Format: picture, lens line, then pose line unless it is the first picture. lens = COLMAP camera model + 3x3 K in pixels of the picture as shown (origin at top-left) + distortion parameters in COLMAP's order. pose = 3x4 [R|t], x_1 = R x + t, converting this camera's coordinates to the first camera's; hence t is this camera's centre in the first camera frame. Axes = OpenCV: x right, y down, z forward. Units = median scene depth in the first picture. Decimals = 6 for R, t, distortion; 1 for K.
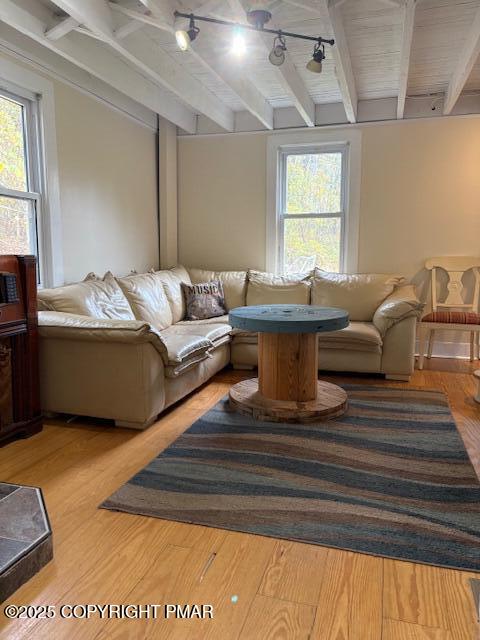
lens RADIAL K [[481.8, 0, 235.0], [0, 481.8, 321.6], [0, 0, 1]] dist [0.055258, -0.056424]
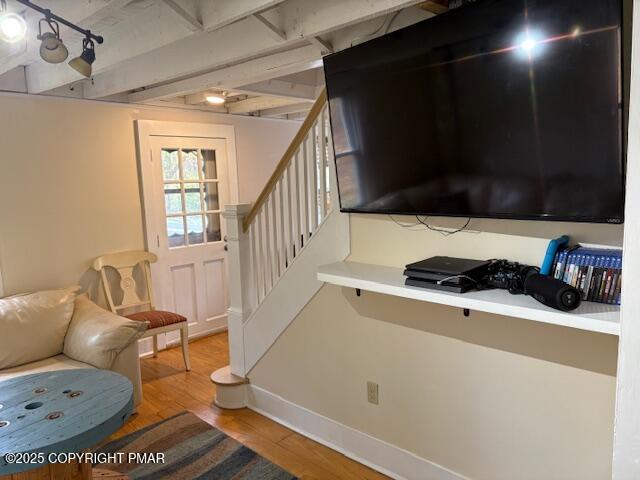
lens RADIAL K [[481.8, 0, 326.6], [0, 481.8, 241.2], [0, 0, 1]] dist [0.055258, -0.056424]
pose [[0.443295, -0.133669, 0.886353, -0.279829], [0.156473, 0.985176, 0.070315, -0.232745], [-0.882613, 0.107520, 0.457639, 0.339686]]
